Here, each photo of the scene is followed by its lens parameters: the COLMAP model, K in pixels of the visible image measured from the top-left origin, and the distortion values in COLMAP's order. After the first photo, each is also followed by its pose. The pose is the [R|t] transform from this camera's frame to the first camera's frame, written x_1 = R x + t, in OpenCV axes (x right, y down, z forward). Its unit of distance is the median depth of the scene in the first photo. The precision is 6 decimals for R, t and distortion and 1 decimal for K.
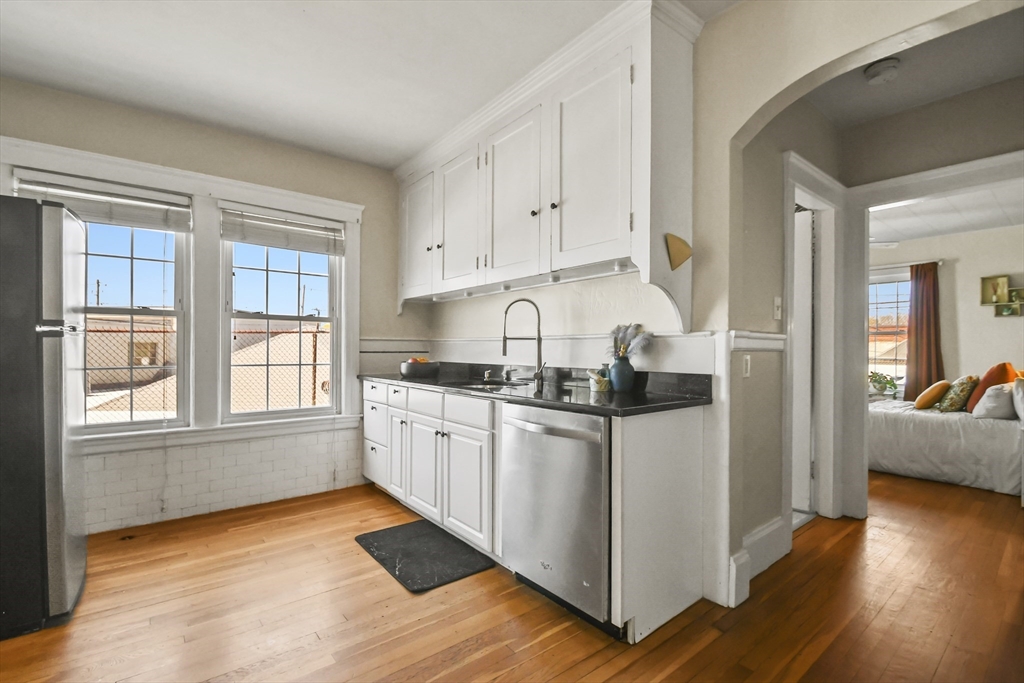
lens RADIAL K [[453.9, 0, 491.3], [0, 453.9, 349.4], [0, 0, 1]] dist [0.001499, -0.012625]
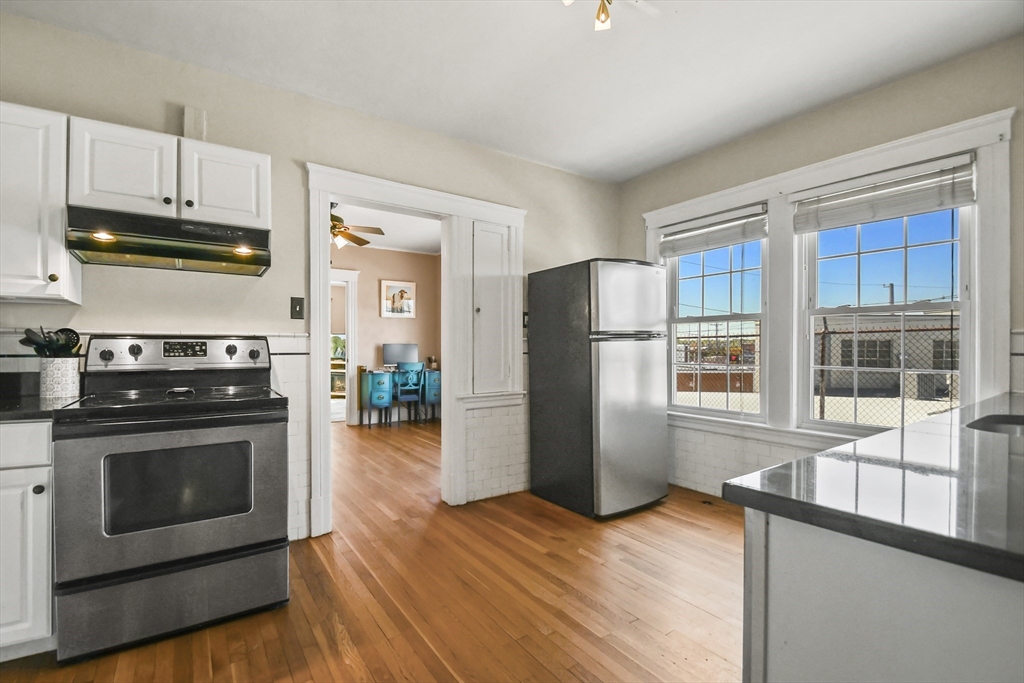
lens RADIAL K [[453.9, 0, 491.3], [0, 453.9, 349.4], [0, 0, 1]] dist [0.001499, -0.012625]
pose [[-0.069369, 0.001242, -0.997590, 0.428783], [-0.000730, 0.999999, 0.001296, -0.001082], [0.997591, 0.000818, -0.069368, 0.456658]]
